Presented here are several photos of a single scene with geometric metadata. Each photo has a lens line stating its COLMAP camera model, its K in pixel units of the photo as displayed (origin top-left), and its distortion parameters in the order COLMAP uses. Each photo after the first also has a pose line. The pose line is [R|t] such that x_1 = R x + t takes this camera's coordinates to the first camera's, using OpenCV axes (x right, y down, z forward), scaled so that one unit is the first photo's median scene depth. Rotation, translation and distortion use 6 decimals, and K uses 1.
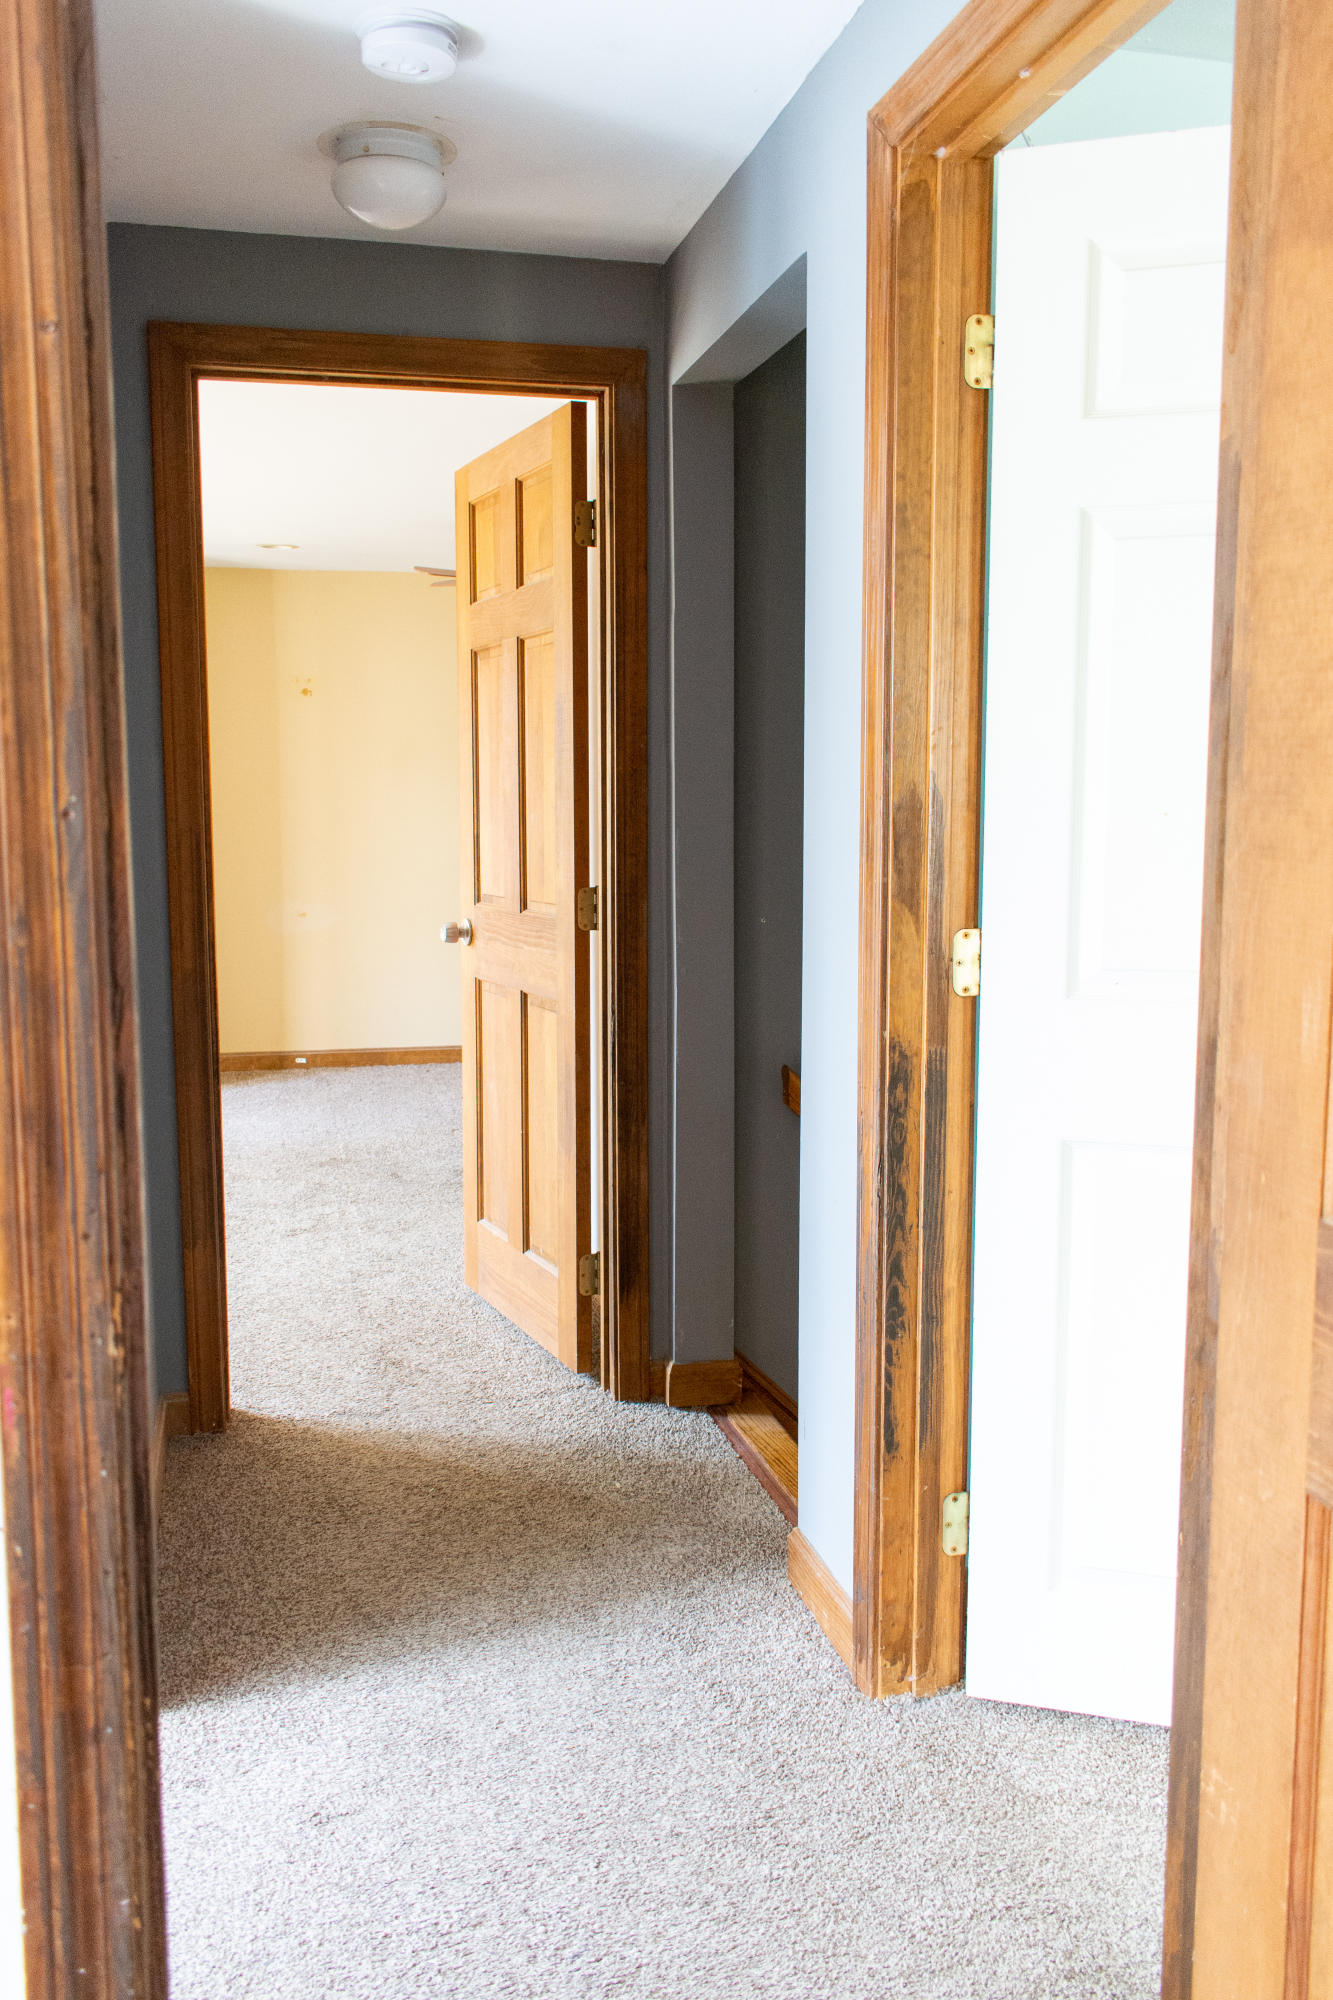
lens RADIAL K [[1627.0, 0, 666.5], [0, 1627.0, 1000.0], [0, 0, 1]] dist [0.000369, 0.003710]
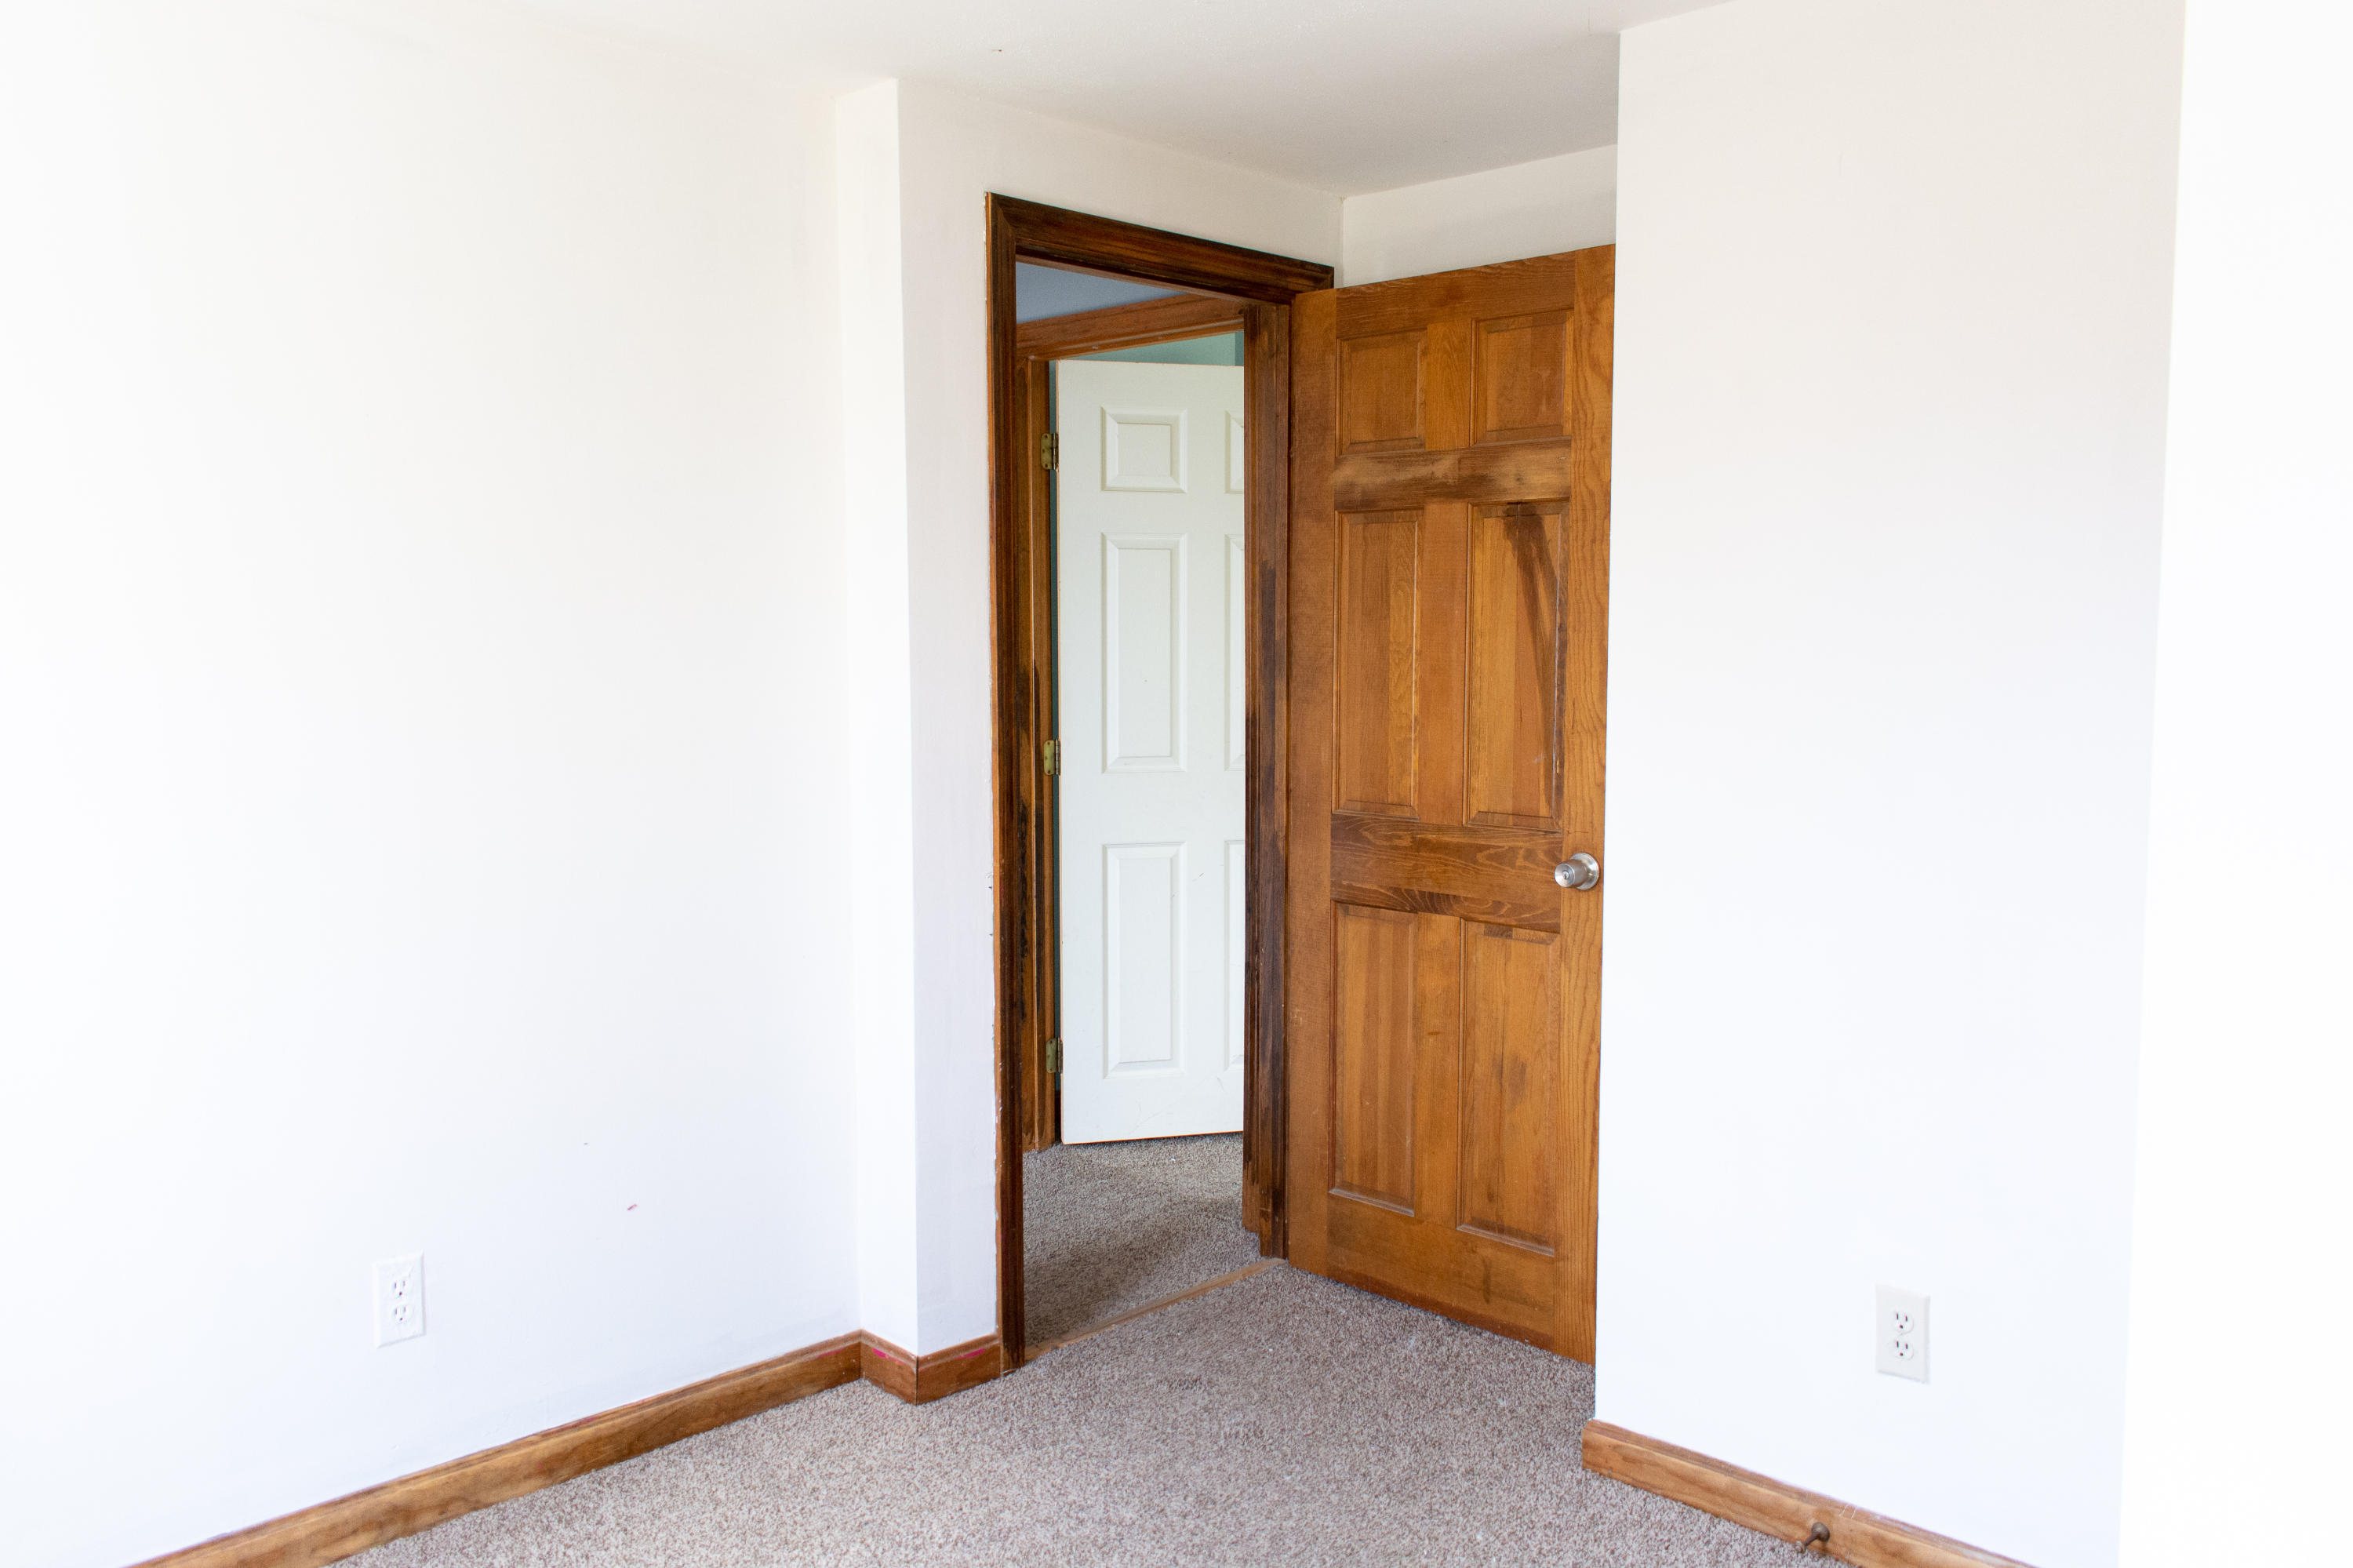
lens RADIAL K [[1841.9, 0, 1179.3], [0, 1841.9, 776.0], [0, 0, 1]] dist [0.009964, 0.002506]
pose [[0.833246, -0.037559, 0.551625, -0.903328], [0.061390, 0.997806, -0.024794, 0.063635], [-0.549483, 0.054524, 0.833724, -0.918552]]
